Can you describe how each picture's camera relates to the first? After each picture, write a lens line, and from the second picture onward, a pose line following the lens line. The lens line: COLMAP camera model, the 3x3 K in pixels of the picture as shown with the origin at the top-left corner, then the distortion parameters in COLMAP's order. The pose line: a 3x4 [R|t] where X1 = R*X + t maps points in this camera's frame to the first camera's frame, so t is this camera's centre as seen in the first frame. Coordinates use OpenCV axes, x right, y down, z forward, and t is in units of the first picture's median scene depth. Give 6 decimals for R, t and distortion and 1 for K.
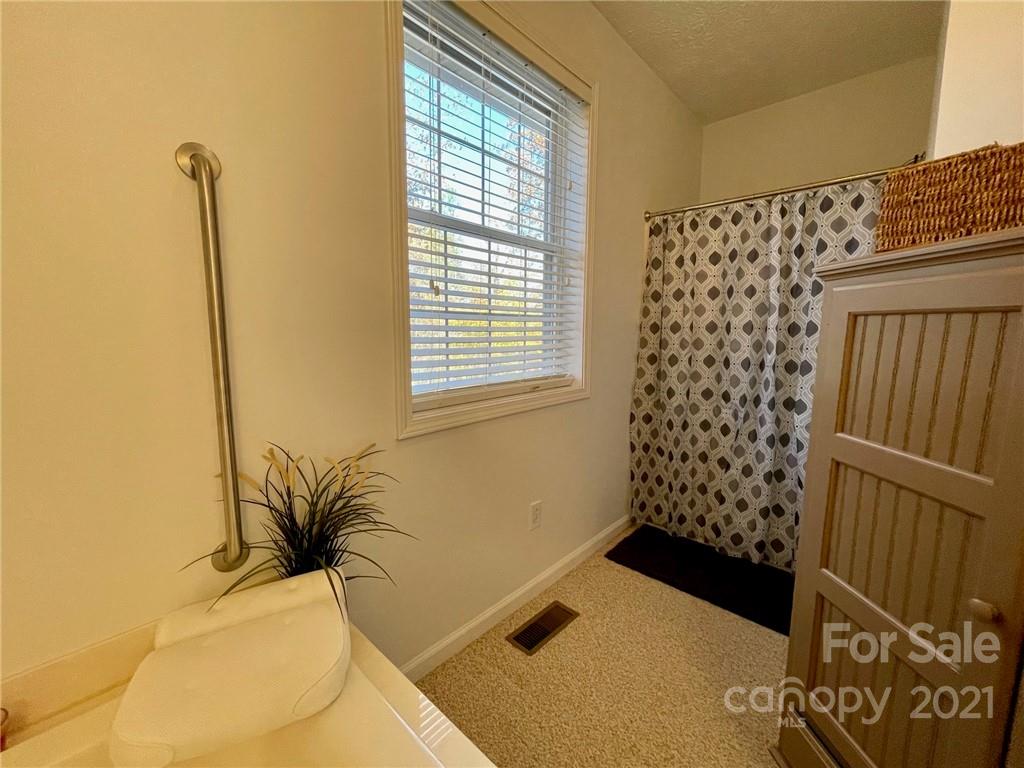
lens RADIAL K [[414.2, 0, 509.6], [0, 414.2, 382.2], [0, 0, 1]] dist [-0.002410, -0.000181]
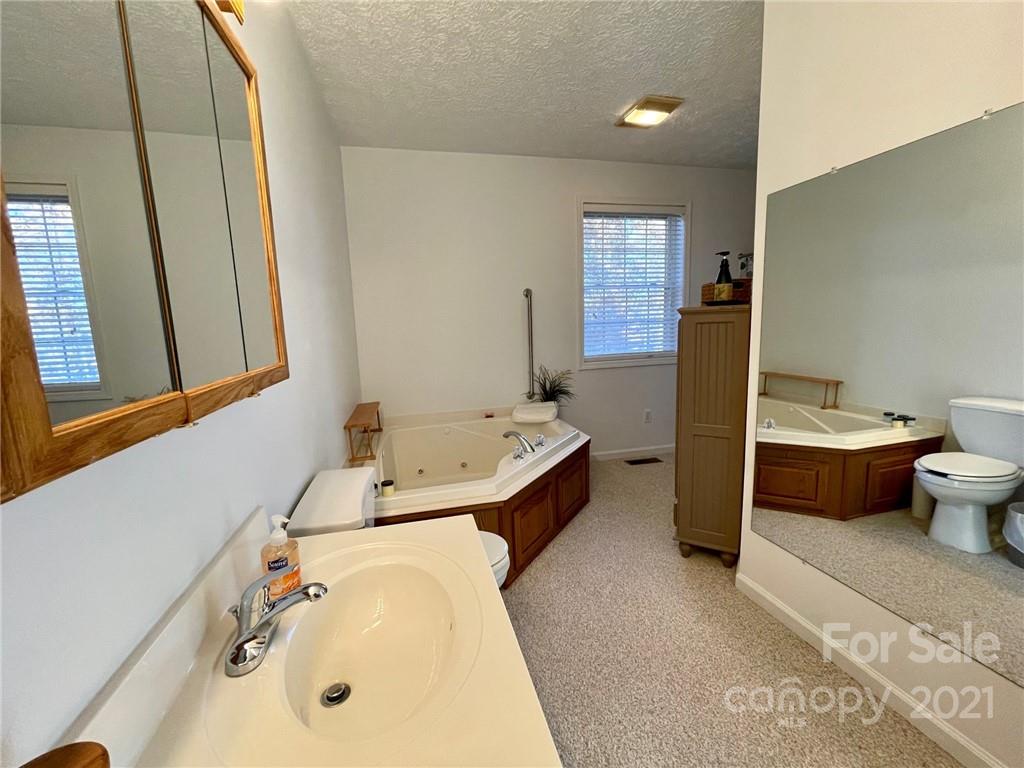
lens RADIAL K [[414.2, 0, 509.6], [0, 414.2, 382.2], [0, 0, 1]] dist [-0.002410, -0.000181]
pose [[0.834742, 0.034767, -0.549542, 1.129858], [-0.028503, 0.999395, 0.019931, 0.223834], [0.549903, -0.000974, 0.835228, -2.065307]]
